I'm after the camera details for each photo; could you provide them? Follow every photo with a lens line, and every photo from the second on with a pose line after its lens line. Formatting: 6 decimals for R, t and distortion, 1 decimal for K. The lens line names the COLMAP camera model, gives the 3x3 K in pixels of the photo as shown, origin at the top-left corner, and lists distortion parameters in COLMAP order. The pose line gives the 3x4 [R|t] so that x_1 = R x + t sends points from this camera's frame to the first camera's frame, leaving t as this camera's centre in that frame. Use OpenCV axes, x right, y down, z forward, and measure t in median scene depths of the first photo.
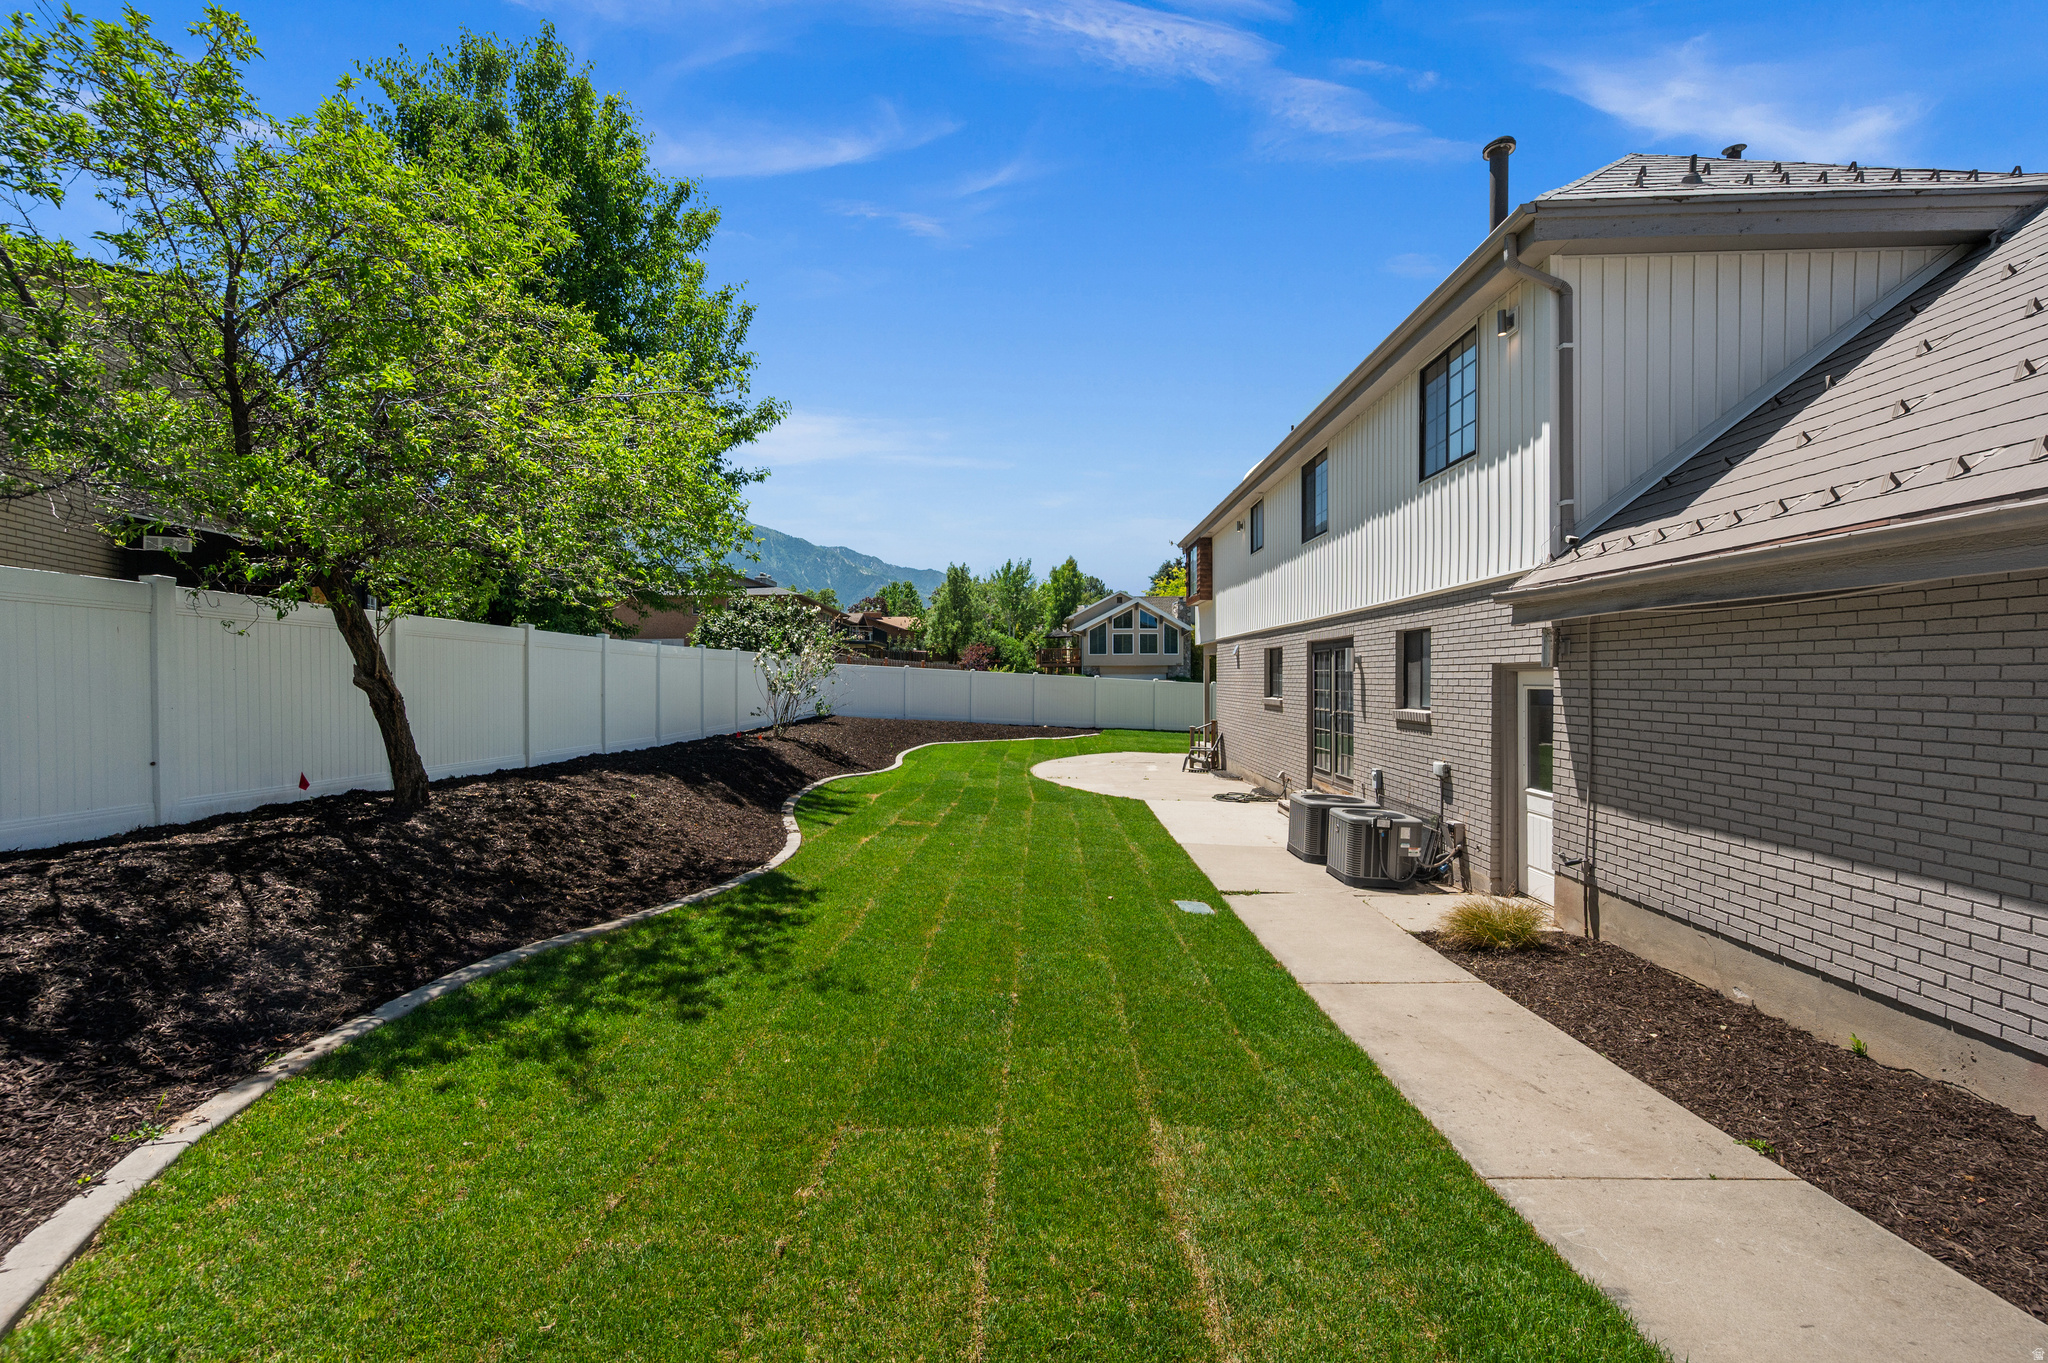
lens RADIAL K [[827.3, 0, 1018.1], [0, 827.3, 688.0], [0, 0, 1]] dist [-0.003668, 0.000034]
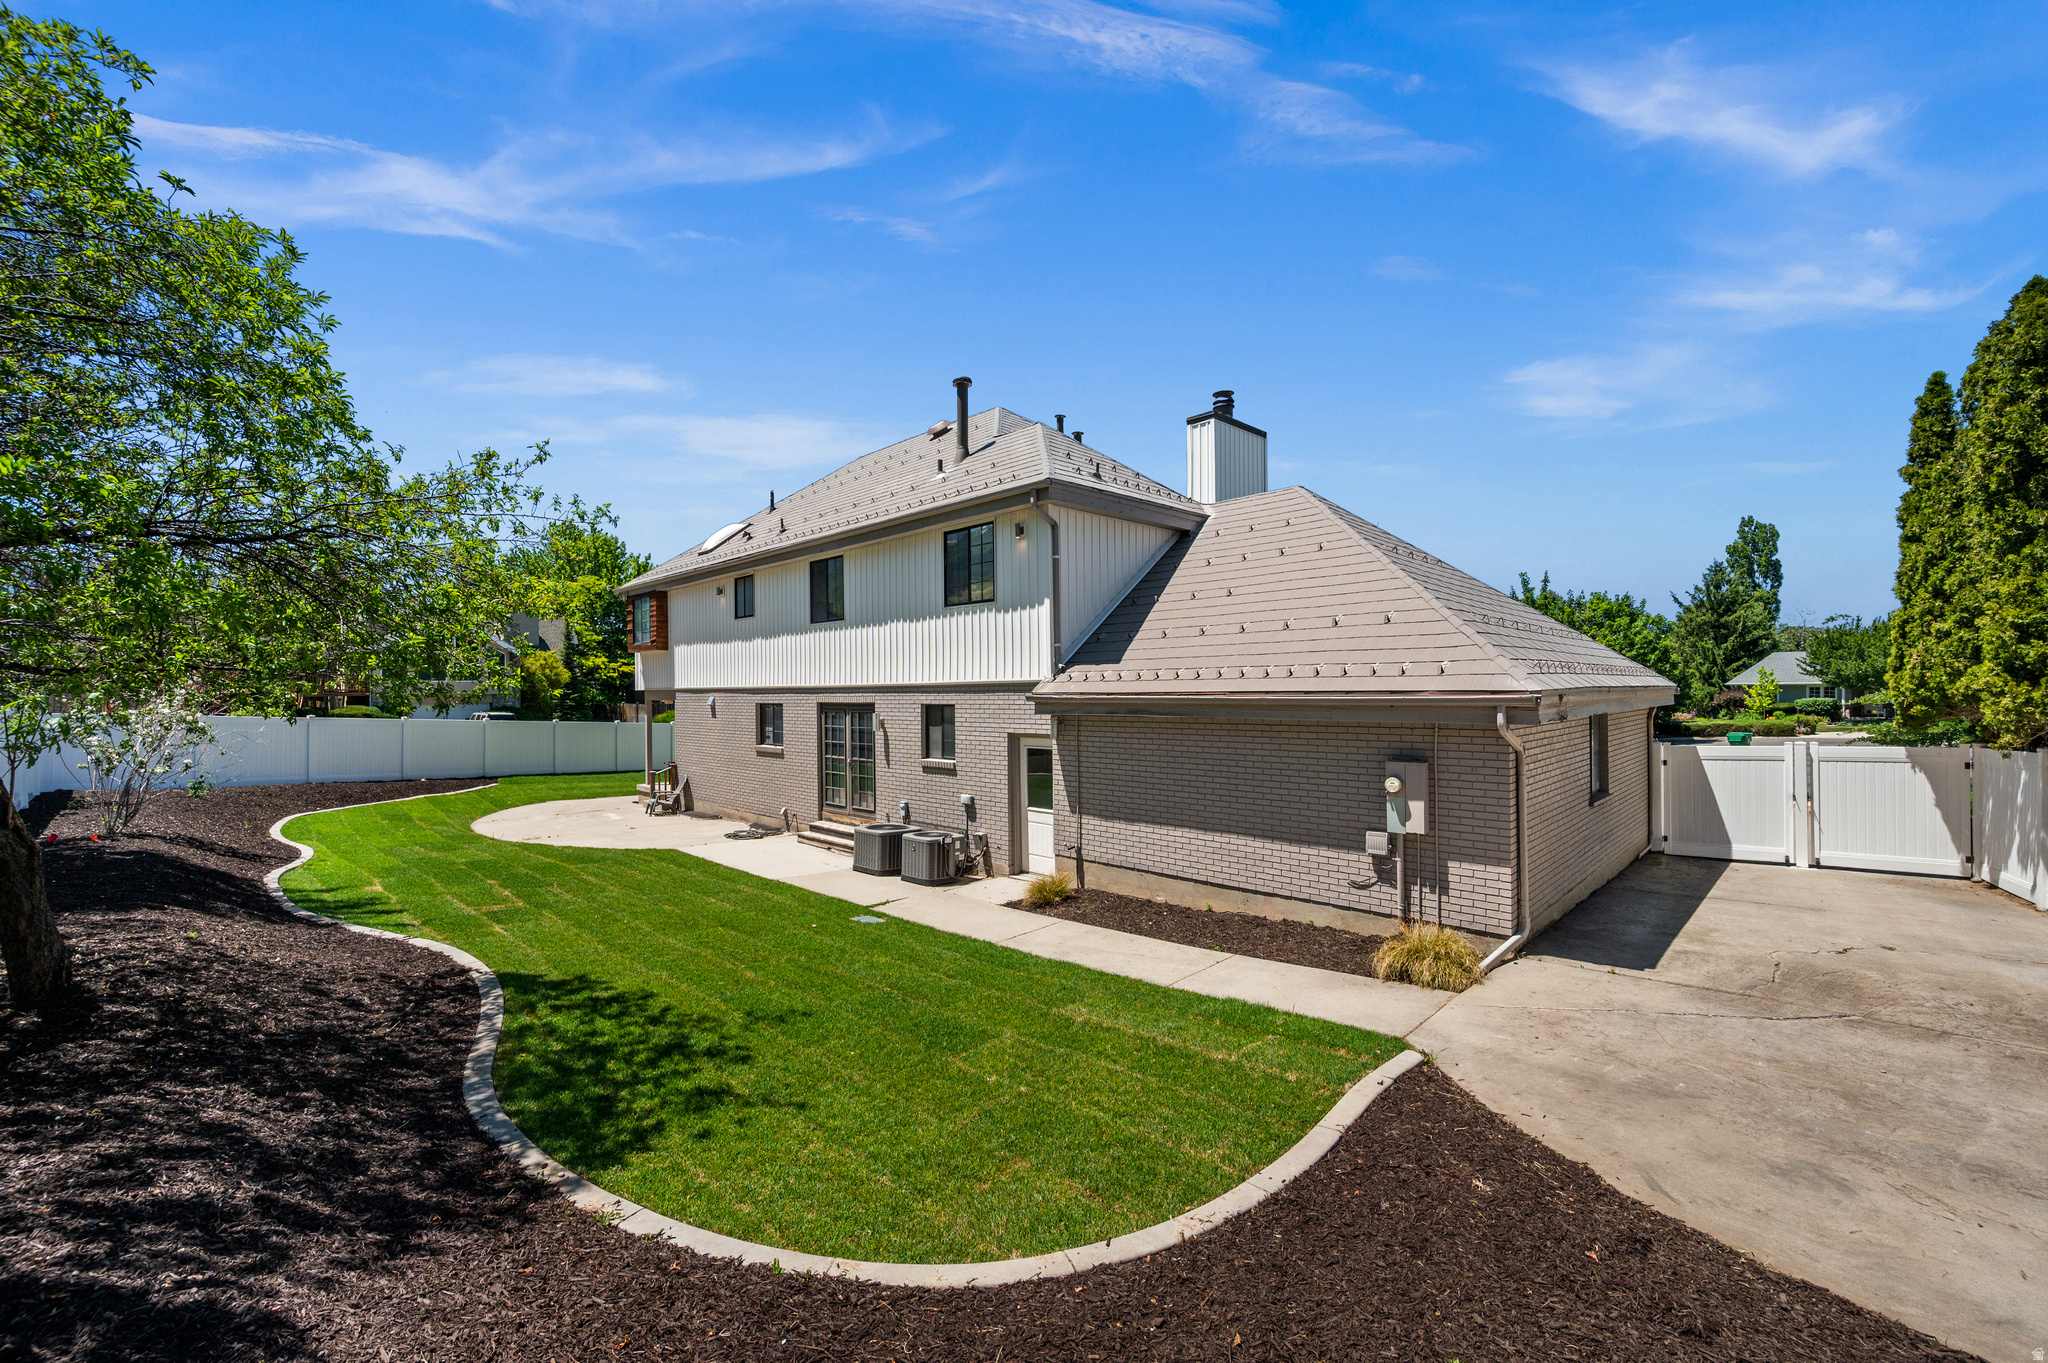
lens RADIAL K [[827.3, 0, 1023.3], [0, 827.3, 682.7], [0, 0, 1]] dist [-0.003668, 0.000034]
pose [[0.683110, 0.003329, 0.730308, -0.737517], [0.016427, 0.999667, -0.019922, -0.117851], [-0.730131, 0.025605, 0.682827, -0.169691]]
